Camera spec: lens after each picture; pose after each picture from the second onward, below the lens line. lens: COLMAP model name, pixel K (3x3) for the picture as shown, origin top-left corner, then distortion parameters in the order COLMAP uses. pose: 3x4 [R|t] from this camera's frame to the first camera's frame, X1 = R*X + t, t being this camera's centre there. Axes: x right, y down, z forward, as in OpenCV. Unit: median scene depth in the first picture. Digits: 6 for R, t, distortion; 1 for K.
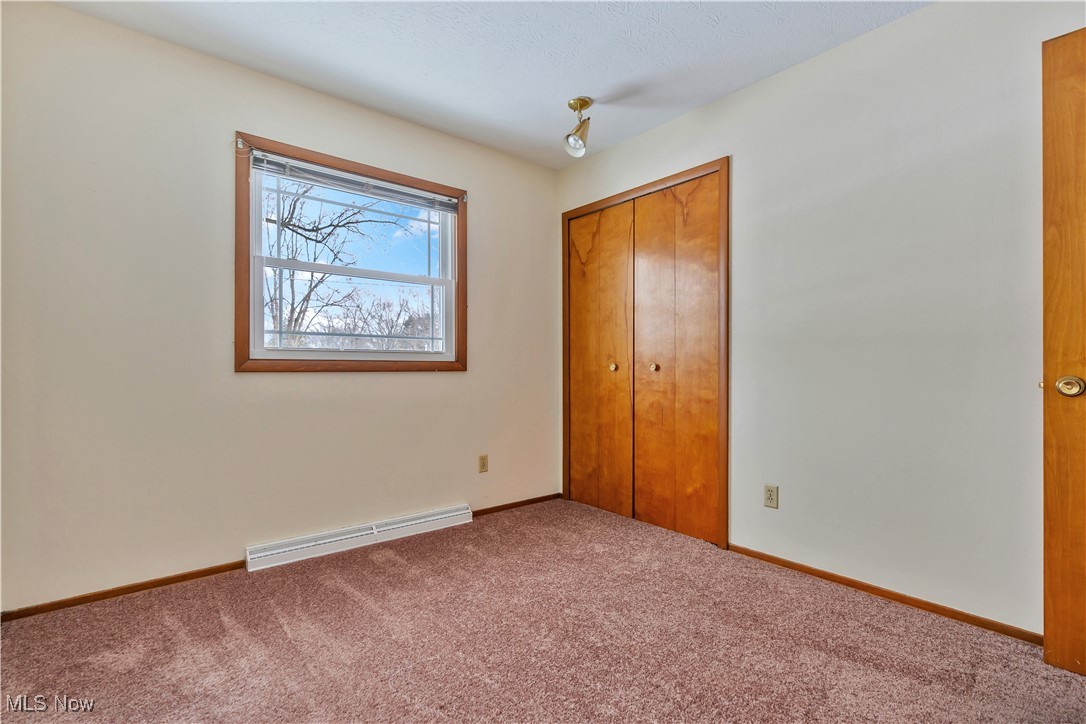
lens RADIAL K [[495.7, 0, 547.8], [0, 495.7, 363.1], [0, 0, 1]] dist [-0.002659, 0.000669]
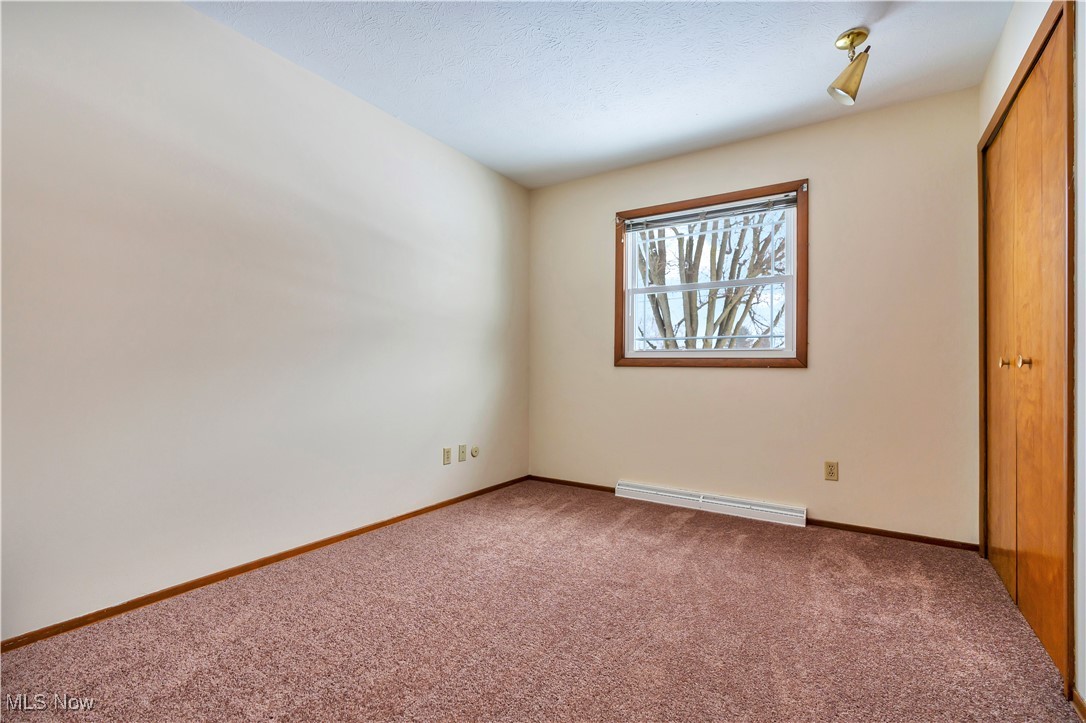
lens RADIAL K [[495.7, 0, 539.4], [0, 495.7, 354.6], [0, 0, 1]] dist [-0.002659, 0.000669]
pose [[0.291704, -0.019232, -0.956315, 0.654623], [-0.000546, 0.999794, -0.020273, 0.010703], [0.956508, 0.006436, 0.291634, 0.258554]]
